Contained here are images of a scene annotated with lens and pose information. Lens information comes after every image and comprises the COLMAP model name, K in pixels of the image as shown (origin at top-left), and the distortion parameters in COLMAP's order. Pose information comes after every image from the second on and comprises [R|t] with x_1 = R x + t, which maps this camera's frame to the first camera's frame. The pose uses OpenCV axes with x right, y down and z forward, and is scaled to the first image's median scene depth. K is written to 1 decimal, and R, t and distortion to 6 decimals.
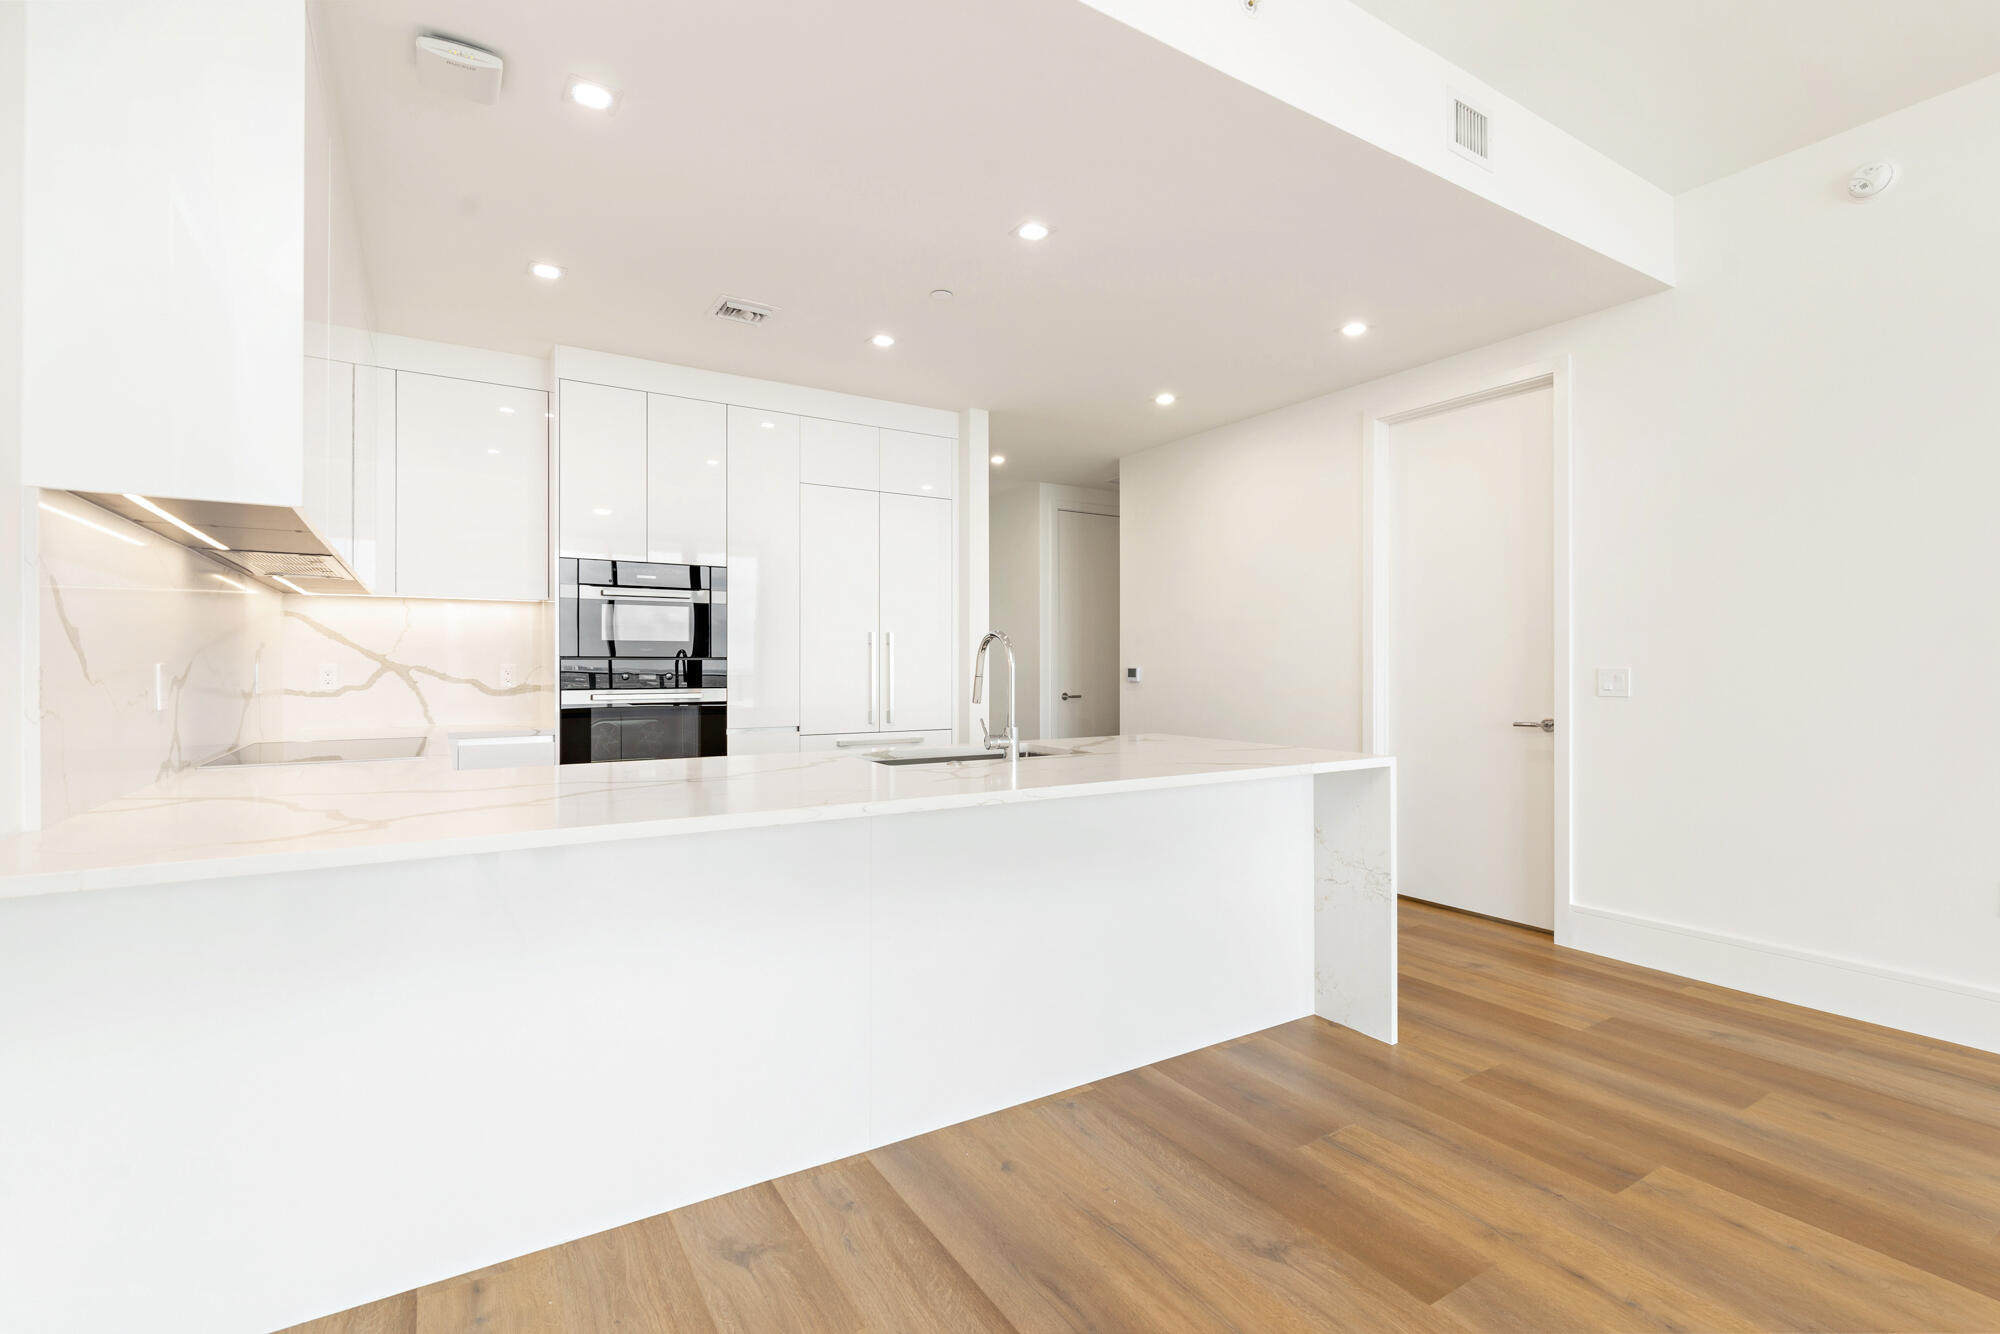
lens RADIAL K [[906.8, 0, 1010.1], [0, 906.8, 664.3], [0, 0, 1]] dist [0.004144, -0.001711]
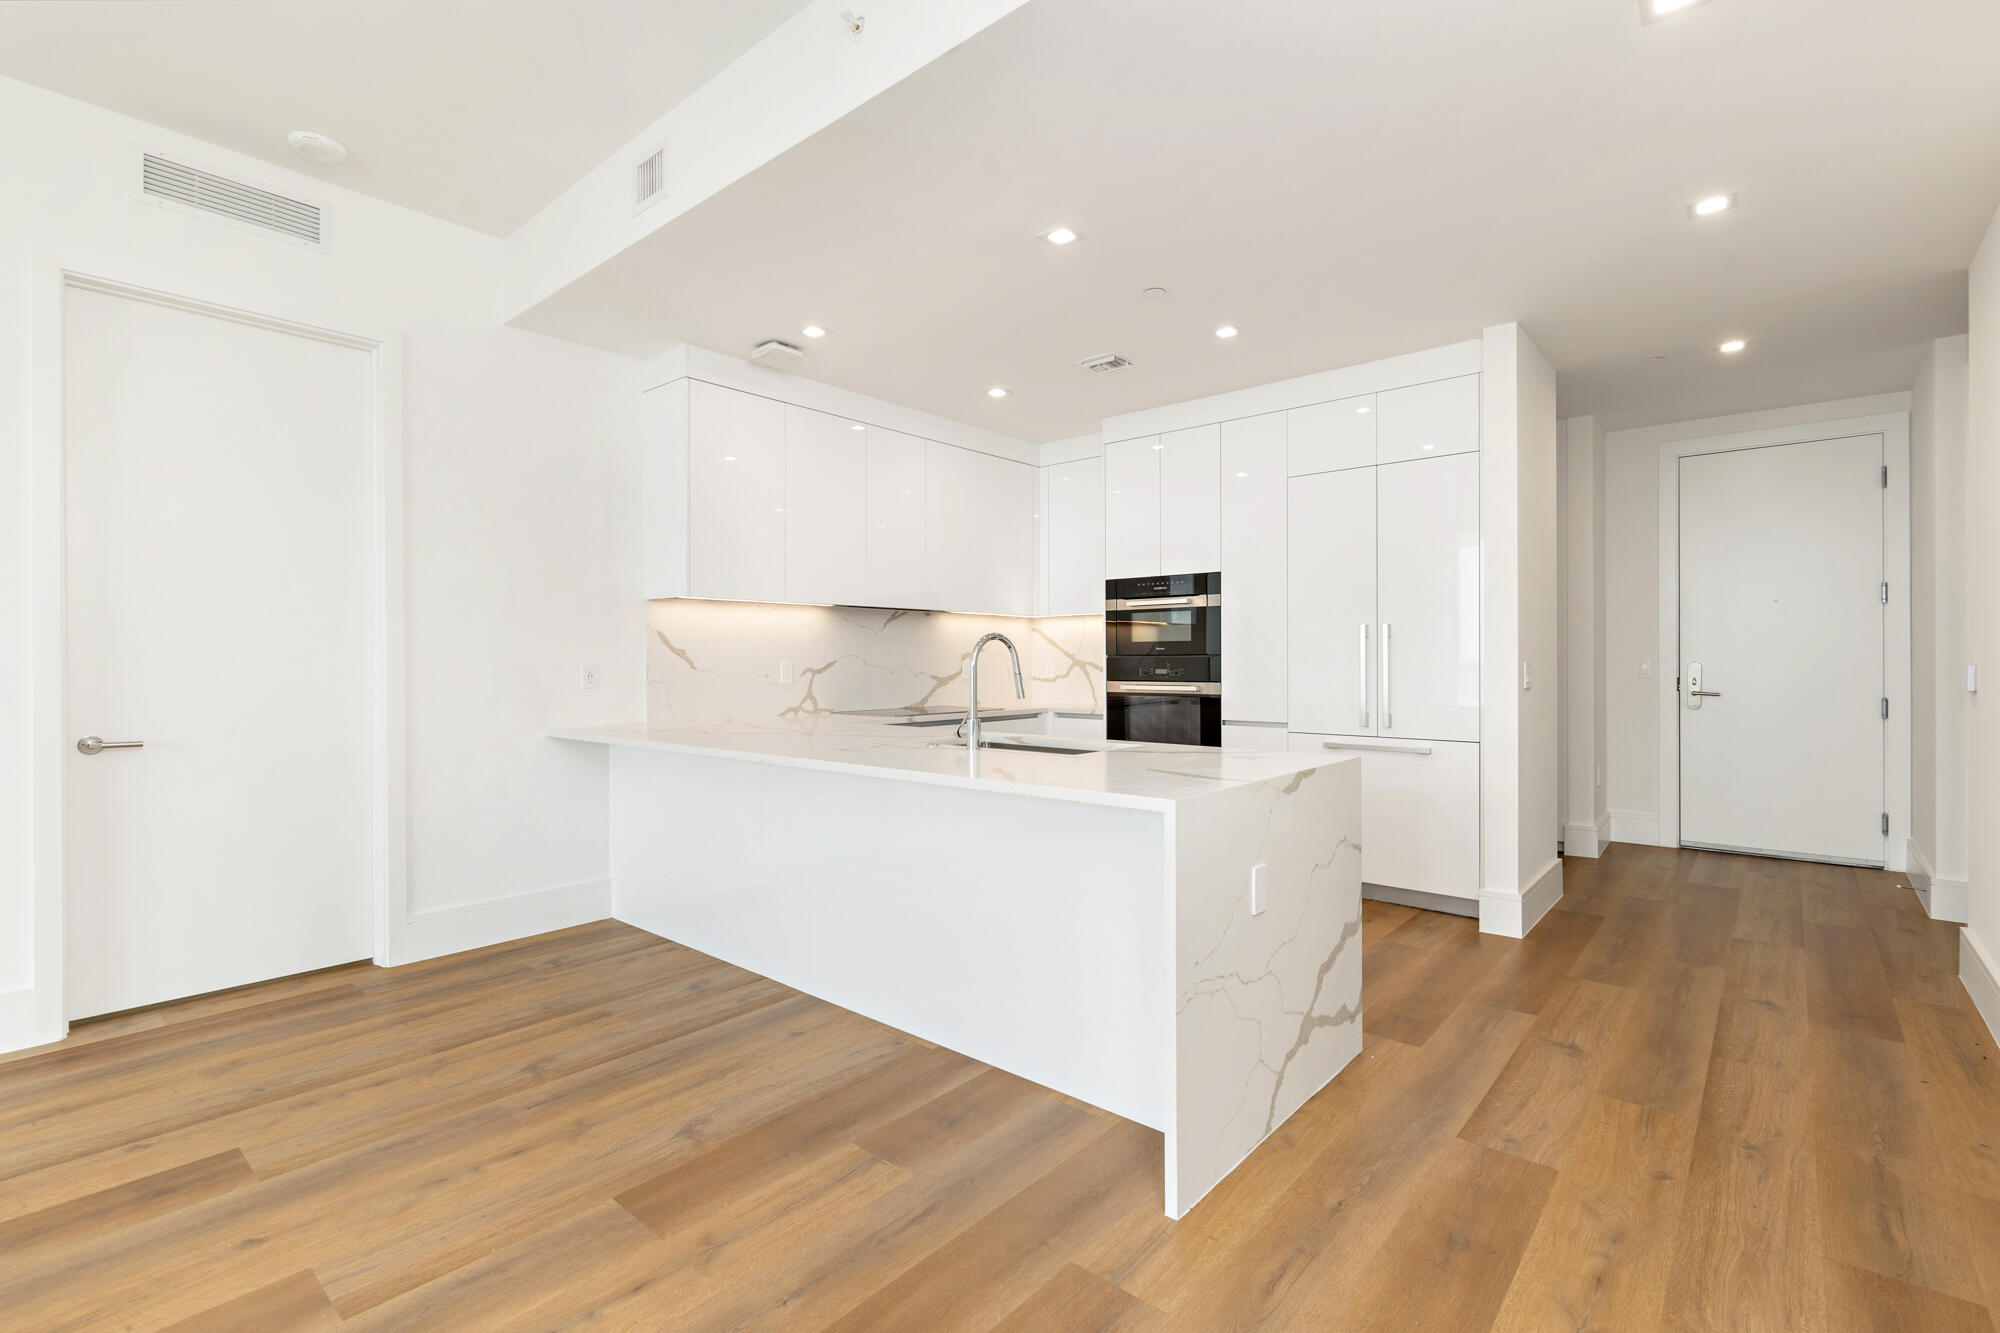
lens RADIAL K [[906.8, 0, 992.2], [0, 906.8, 662.0], [0, 0, 1]] dist [0.004144, -0.001711]
pose [[0.283579, 0.000954, -0.958948, 1.131929], [0.005016, 0.999984, 0.002478, -0.004510], [0.958936, -0.005512, 0.283570, 0.736371]]
